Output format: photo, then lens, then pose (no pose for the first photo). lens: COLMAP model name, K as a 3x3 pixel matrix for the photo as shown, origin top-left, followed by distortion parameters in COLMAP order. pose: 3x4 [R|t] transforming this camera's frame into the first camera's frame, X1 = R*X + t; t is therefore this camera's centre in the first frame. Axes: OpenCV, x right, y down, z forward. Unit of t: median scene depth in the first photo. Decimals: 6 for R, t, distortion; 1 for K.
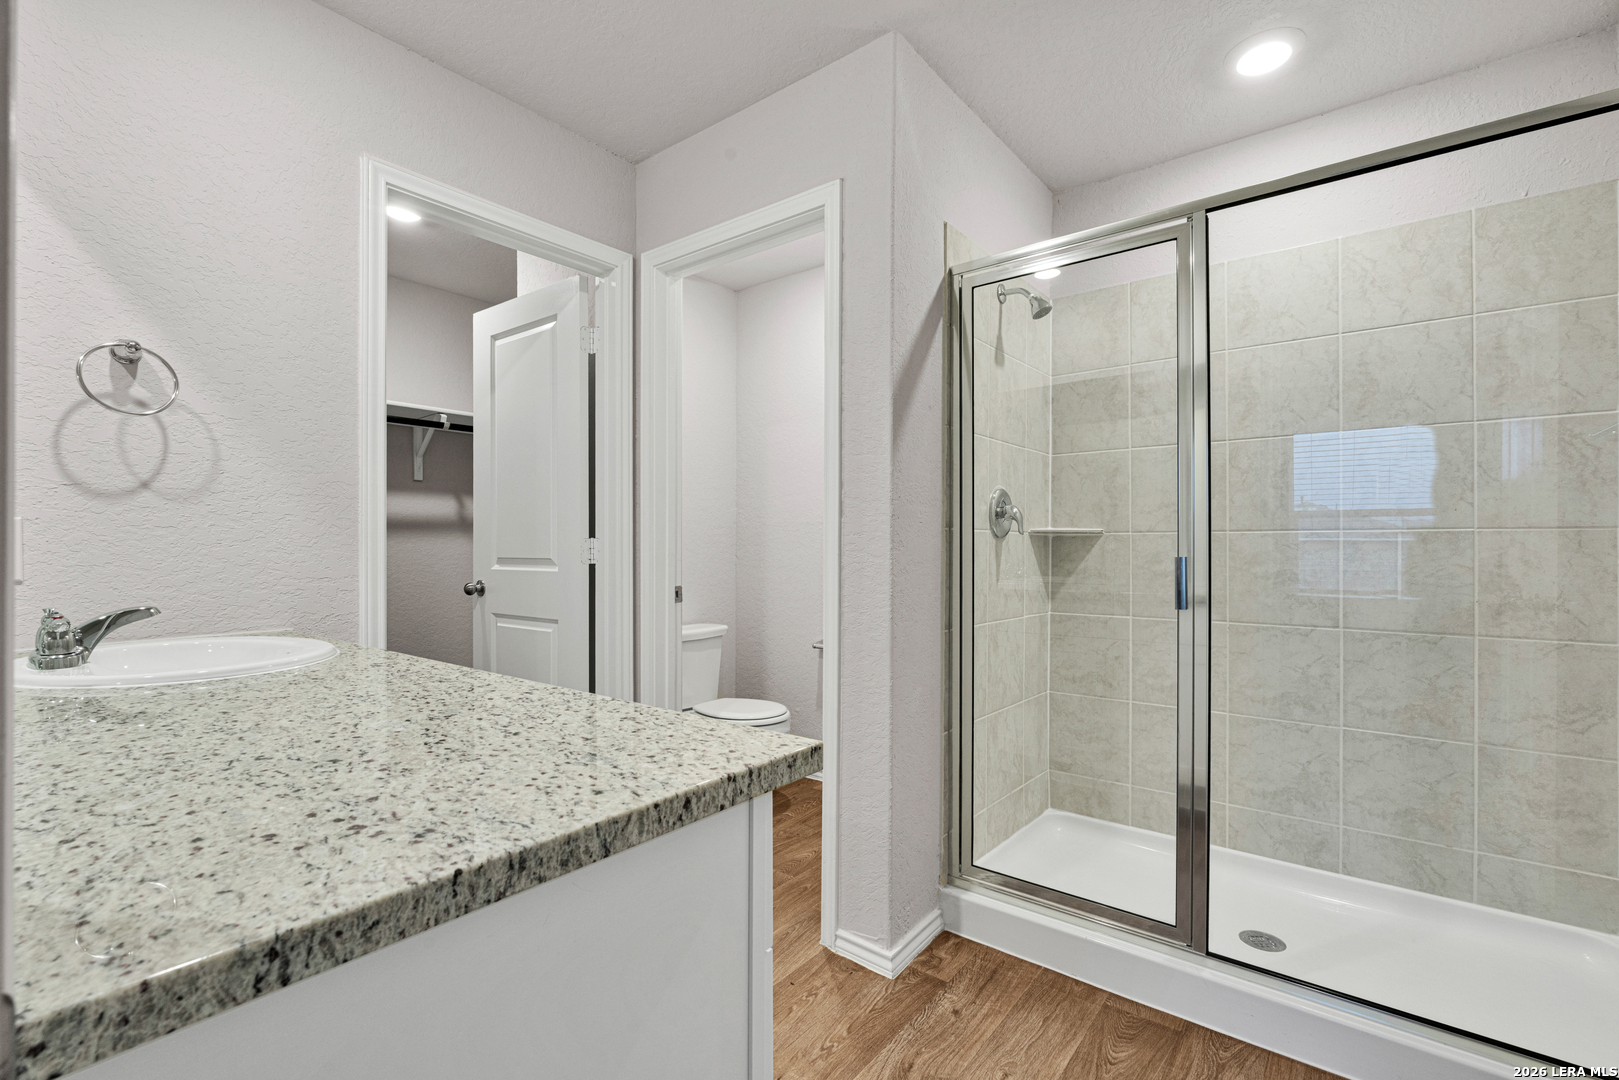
lens RADIAL K [[716.3, 0, 801.4], [0, 716.3, 547.2], [0, 0, 1]] dist [0.000217, 0.000514]
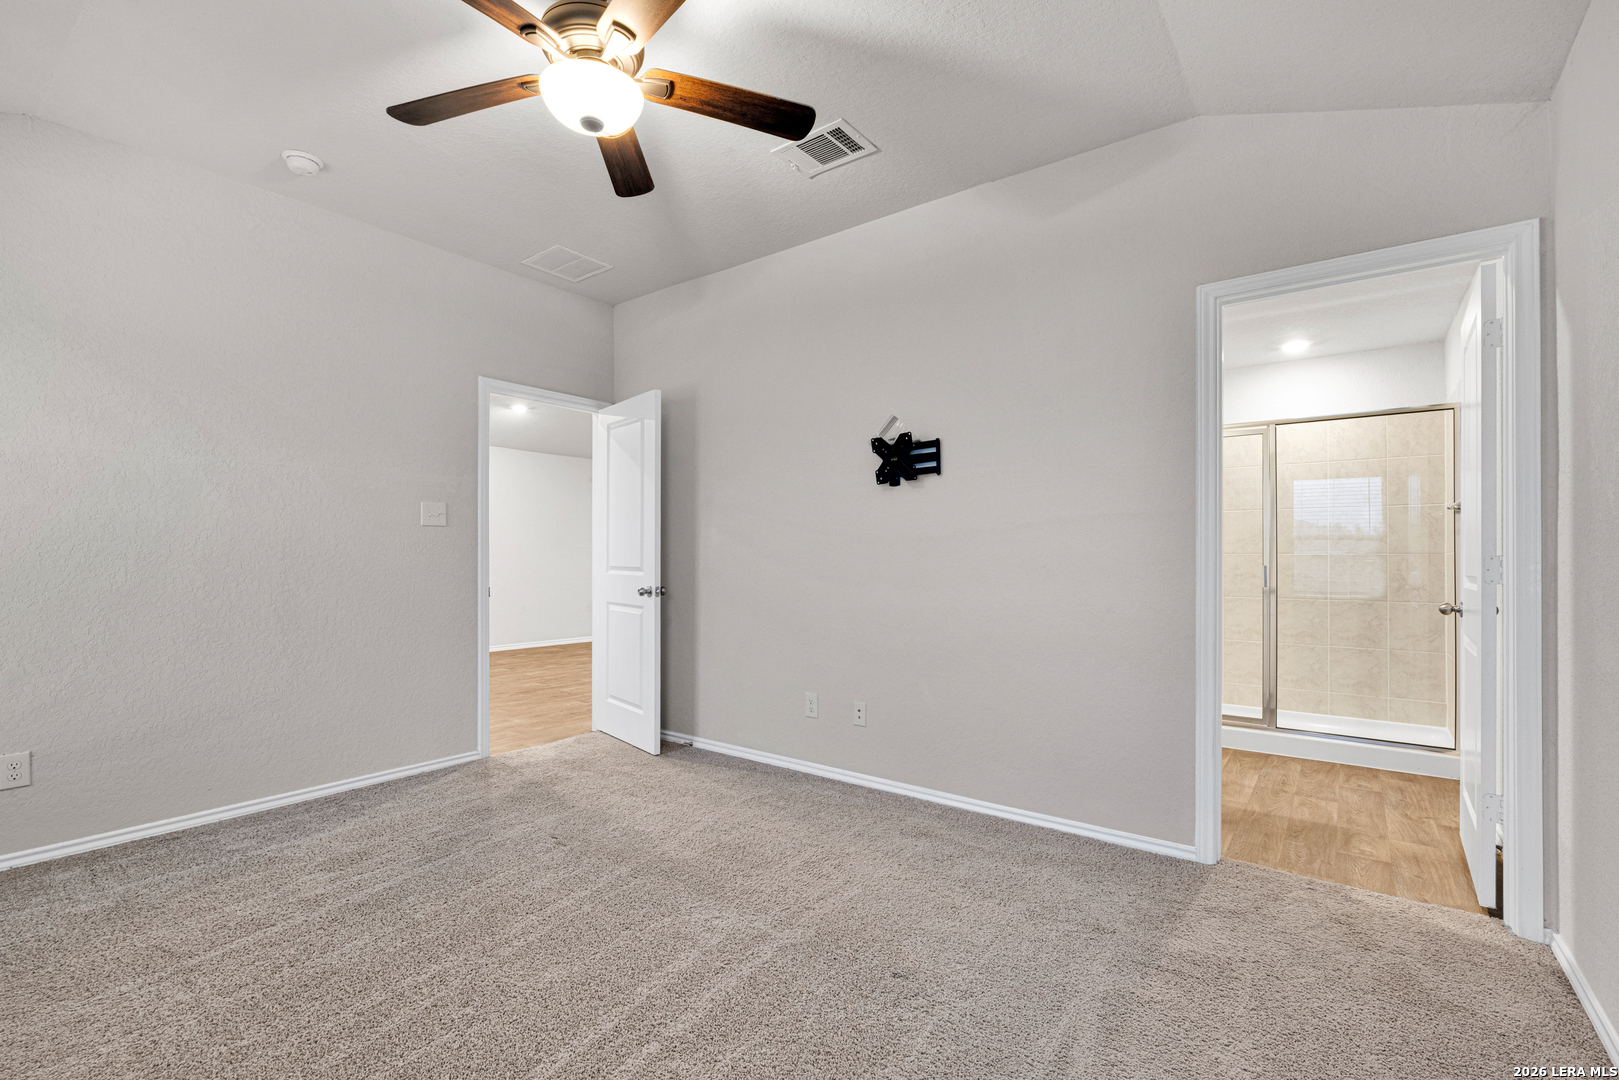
lens RADIAL K [[716.3, 0, 801.4], [0, 716.3, 547.2], [0, 0, 1]] dist [0.000217, 0.000514]
pose [[0.999684, 0.000607, 0.025138, -0.935807], [-0.000509, 0.999992, -0.003876, -0.037131], [-0.025140, 0.003862, 0.999676, -1.176809]]
